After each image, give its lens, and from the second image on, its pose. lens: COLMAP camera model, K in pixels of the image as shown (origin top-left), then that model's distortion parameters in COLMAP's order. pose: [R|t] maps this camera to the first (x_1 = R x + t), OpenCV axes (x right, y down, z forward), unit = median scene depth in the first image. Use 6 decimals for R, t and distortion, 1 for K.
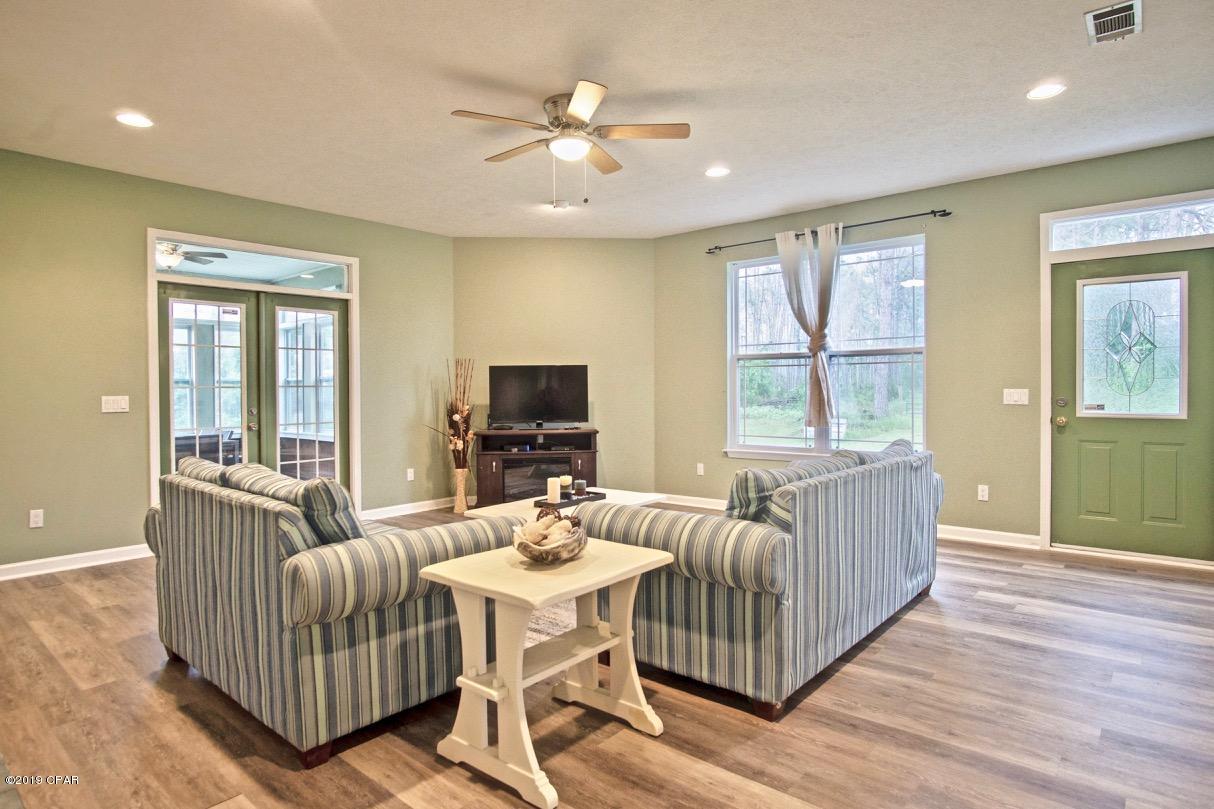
lens RADIAL K [[663.9, 0, 607.0], [0, 663.9, 396.9], [0, 0, 1]] dist [0.000473, 0.000092]
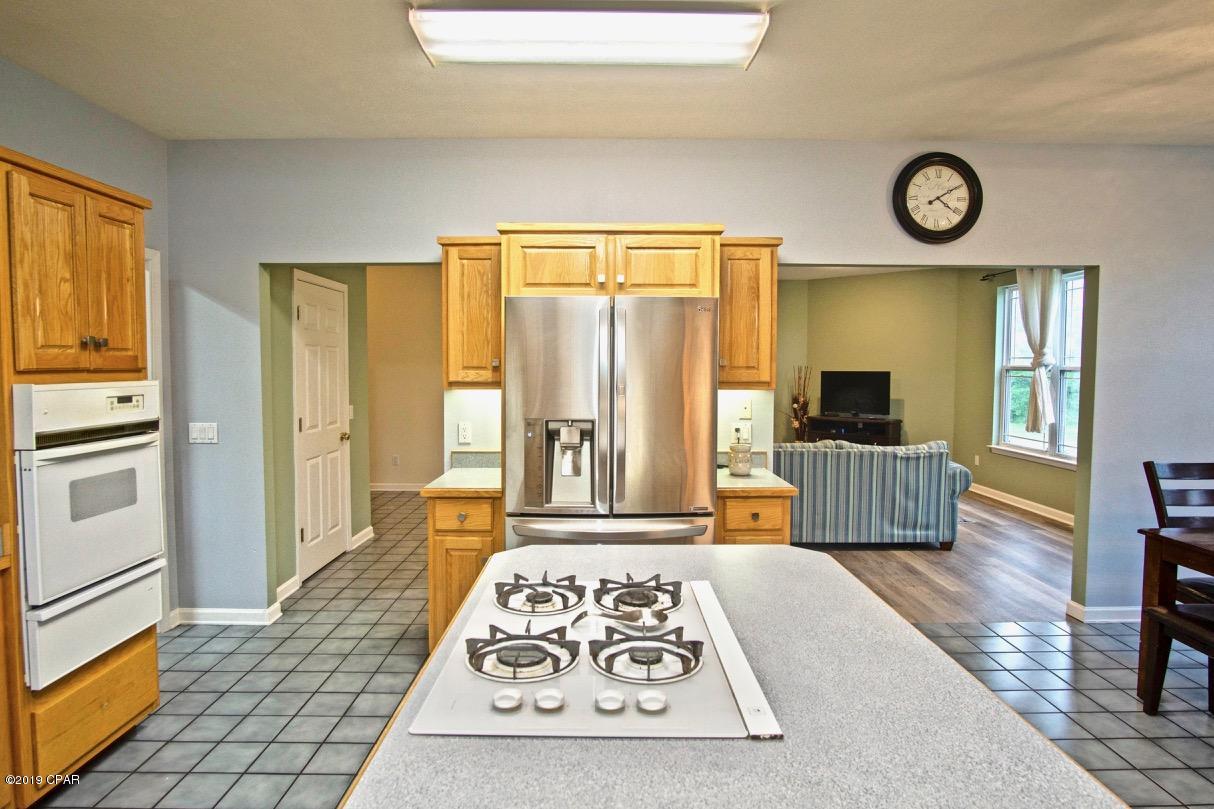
lens RADIAL K [[663.9, 0, 602.9], [0, 663.9, 401.6], [0, 0, 1]] dist [0.000473, 0.000092]
pose [[0.649763, 0.049997, -0.758491, 0.602986], [-0.010405, 0.998326, 0.056893, -0.057694], [0.760065, -0.029074, 0.649196, -0.284893]]
